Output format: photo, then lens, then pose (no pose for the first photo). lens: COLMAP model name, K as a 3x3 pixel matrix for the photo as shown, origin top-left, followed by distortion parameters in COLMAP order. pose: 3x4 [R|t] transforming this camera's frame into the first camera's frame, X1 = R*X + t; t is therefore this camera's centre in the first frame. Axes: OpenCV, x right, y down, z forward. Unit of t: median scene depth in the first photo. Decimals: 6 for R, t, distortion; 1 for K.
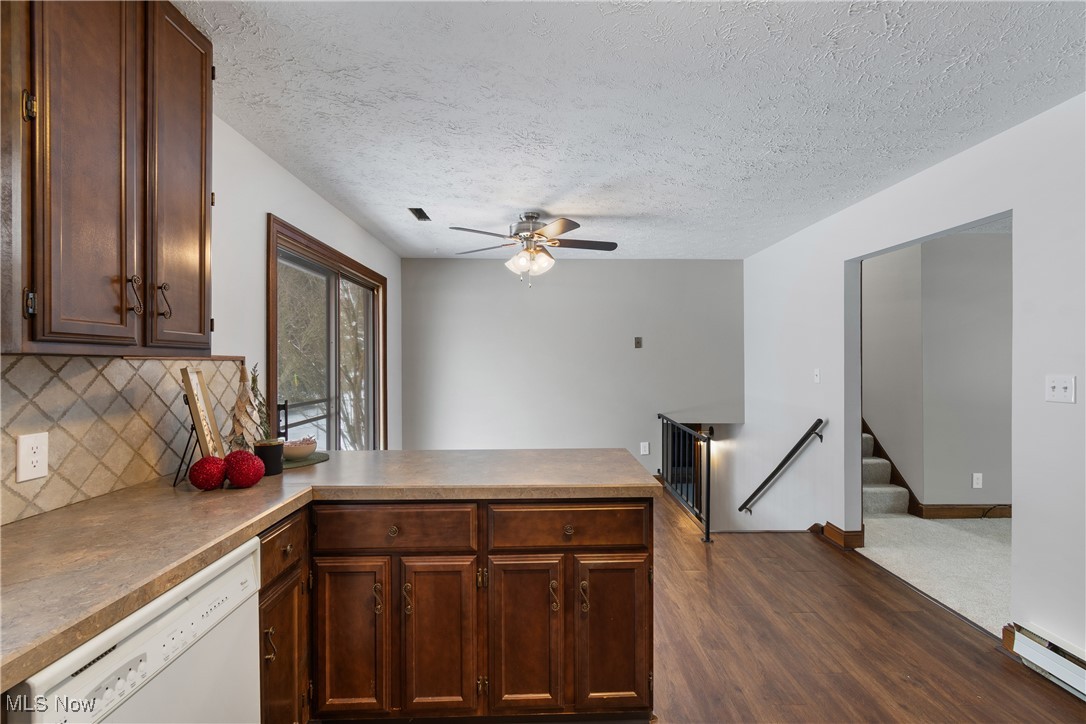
lens RADIAL K [[482.3, 0, 548.1], [0, 482.3, 364.3], [0, 0, 1]] dist [0.000740, 0.000357]
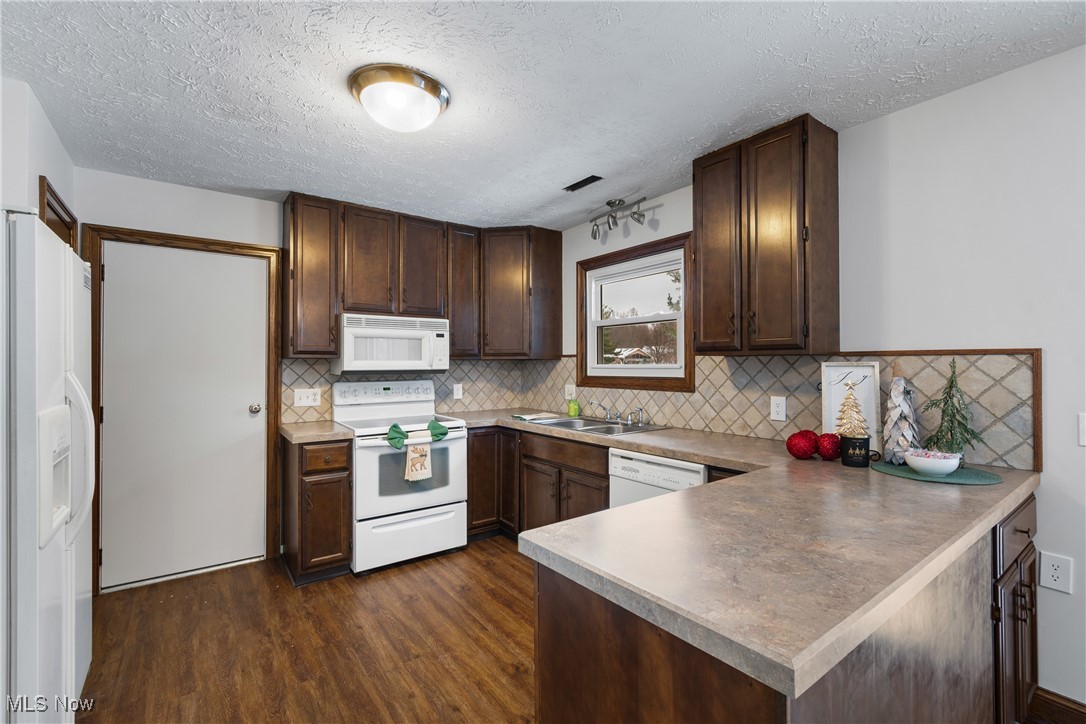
lens RADIAL K [[471.9, 0, 548.3], [0, 471.9, 360.1], [0, 0, 1]] dist [0.000575, 0.000116]
pose [[-0.811284, -0.000245, -0.584652, 0.601967], [0.002647, 0.999988, -0.004092, 0.004221], [0.584647, -0.004868, -0.811274, 1.583093]]
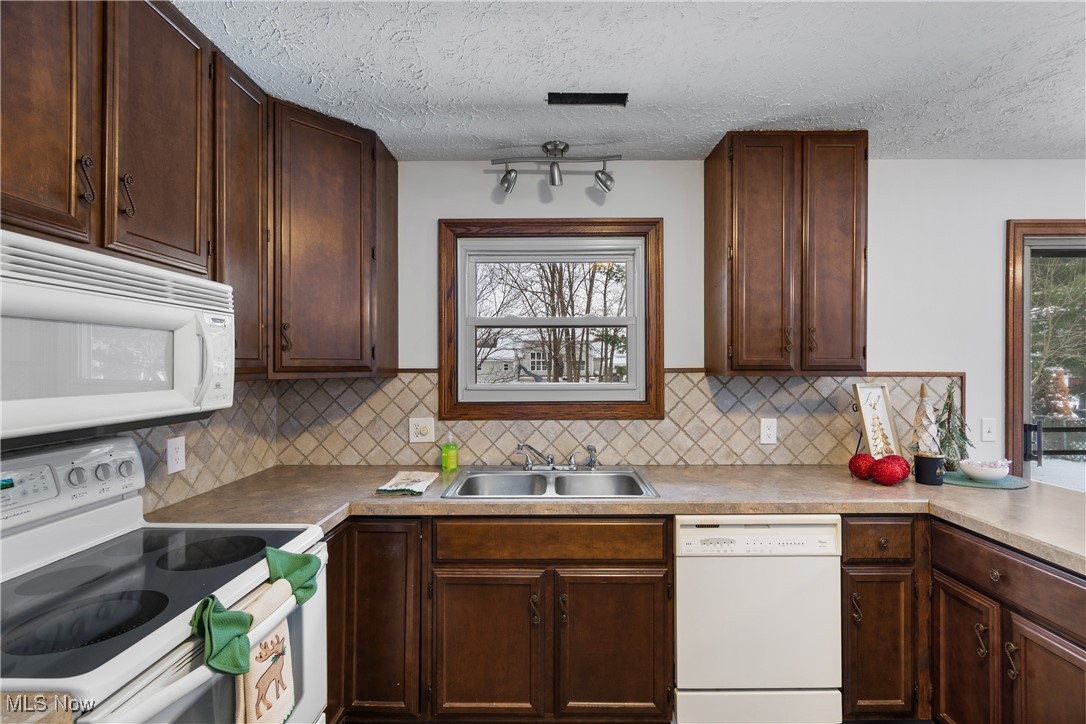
lens RADIAL K [[482.3, 0, 548.1], [0, 482.3, 364.3], [0, 0, 1]] dist [0.000740, 0.000357]
pose [[-0.029567, 0.000496, -0.999563, 0.590801], [-0.001679, 0.999998, 0.000546, -0.044874], [0.999561, 0.001694, -0.029567, 0.190695]]
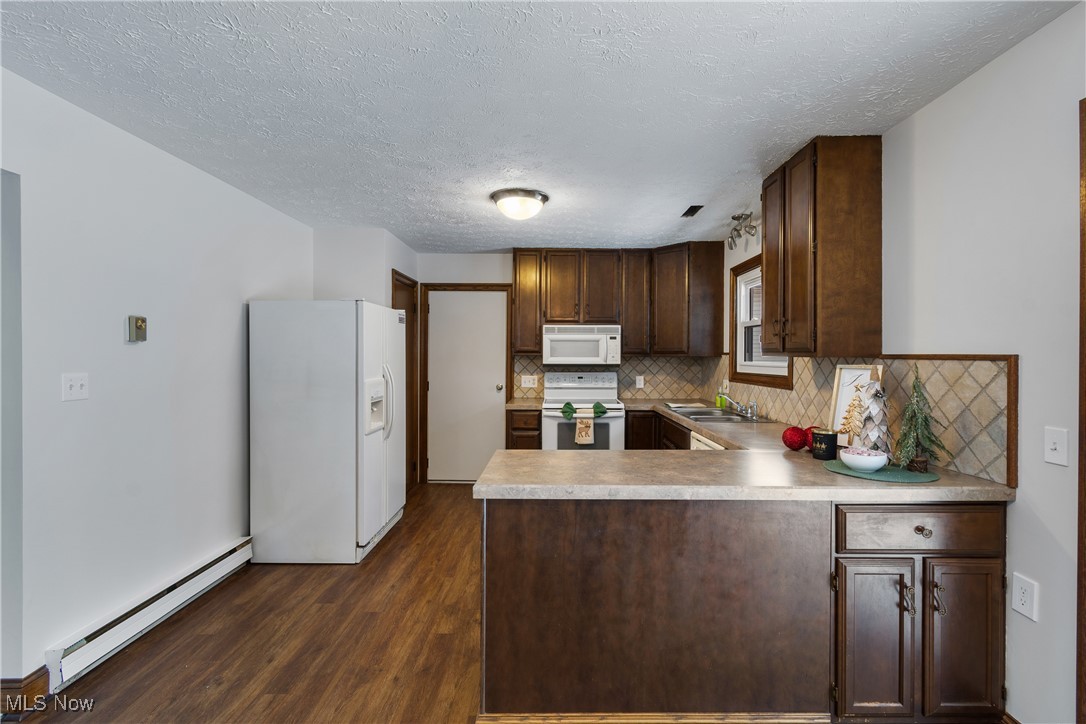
lens RADIAL K [[472.8, 0, 557.4], [0, 472.8, 356.5], [0, 0, 1]] dist [-0.000066, 0.000108]
pose [[-0.999914, -0.001763, 0.012993, 0.046206], [-0.001693, 0.999984, 0.005351, -0.022178], [-0.013002, 0.005329, -0.999901, 2.344783]]
